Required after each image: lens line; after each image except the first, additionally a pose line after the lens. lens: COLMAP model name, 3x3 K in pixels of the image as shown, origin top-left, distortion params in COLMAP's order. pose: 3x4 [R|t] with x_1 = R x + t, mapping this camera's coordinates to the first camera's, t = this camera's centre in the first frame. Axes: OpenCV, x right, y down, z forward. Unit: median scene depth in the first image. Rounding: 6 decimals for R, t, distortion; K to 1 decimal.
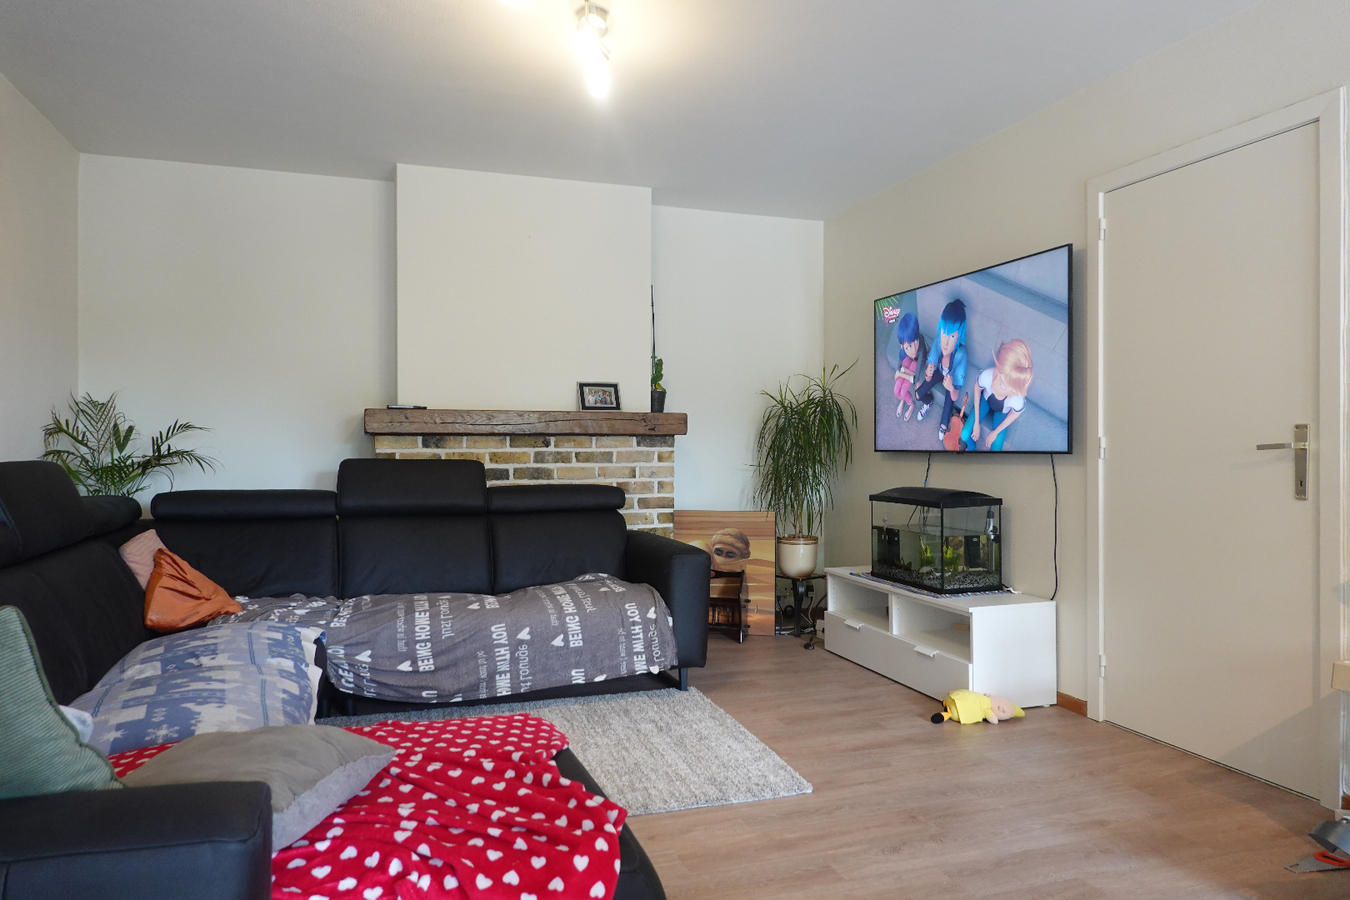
lens RADIAL K [[898.7, 0, 674.9], [0, 898.7, 448.2], [0, 0, 1]] dist [0.002108, 0.006840]
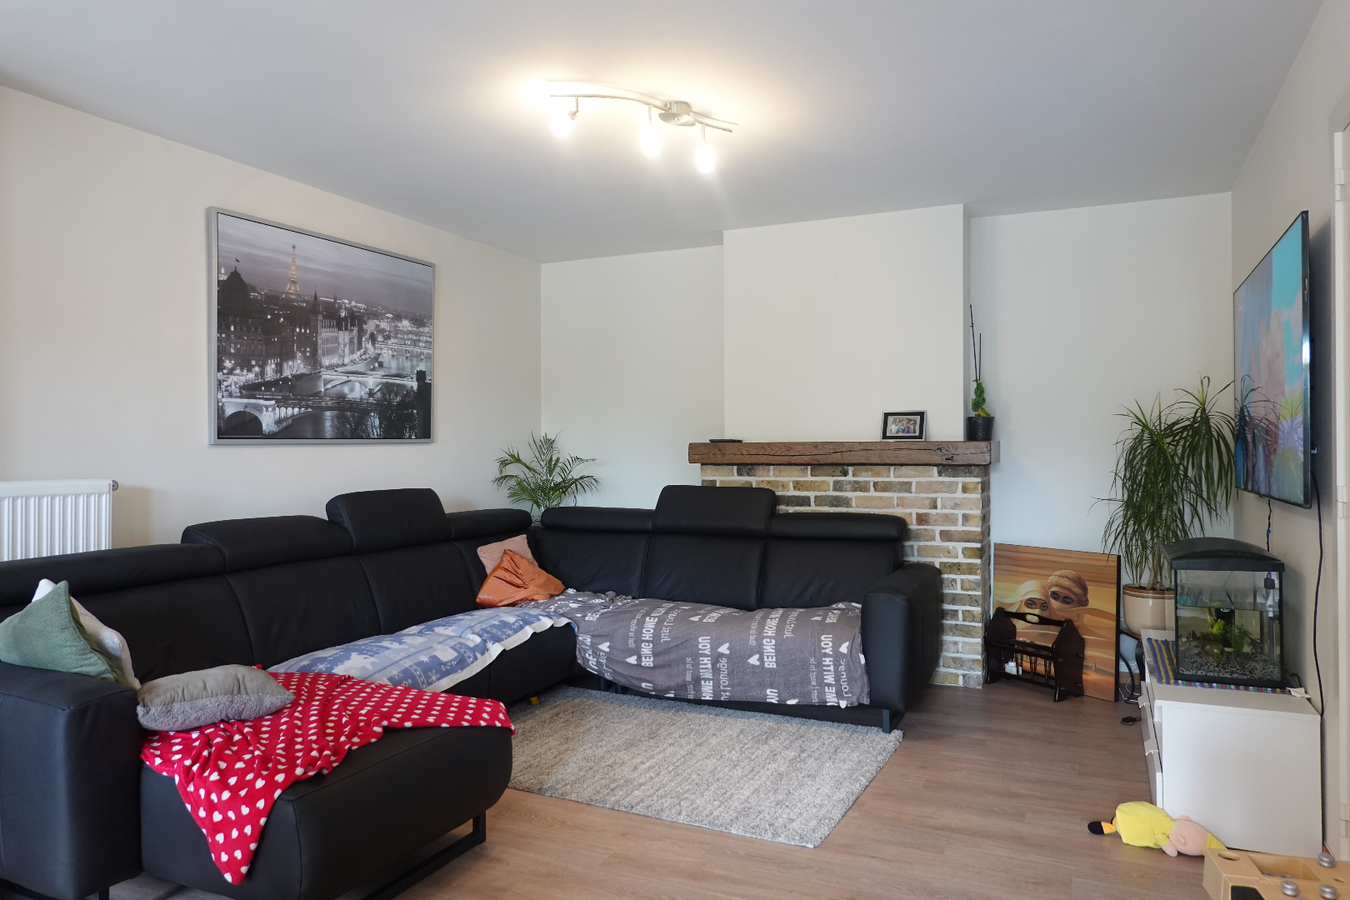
lens RADIAL K [[898.7, 0, 677.3], [0, 898.7, 450.0], [0, 0, 1]] dist [0.002108, 0.006840]
pose [[0.727175, -0.003056, -0.686445, 0.460442], [0.001392, 0.999995, -0.002976, -0.030953], [0.686451, 0.001209, 0.727175, 0.118666]]
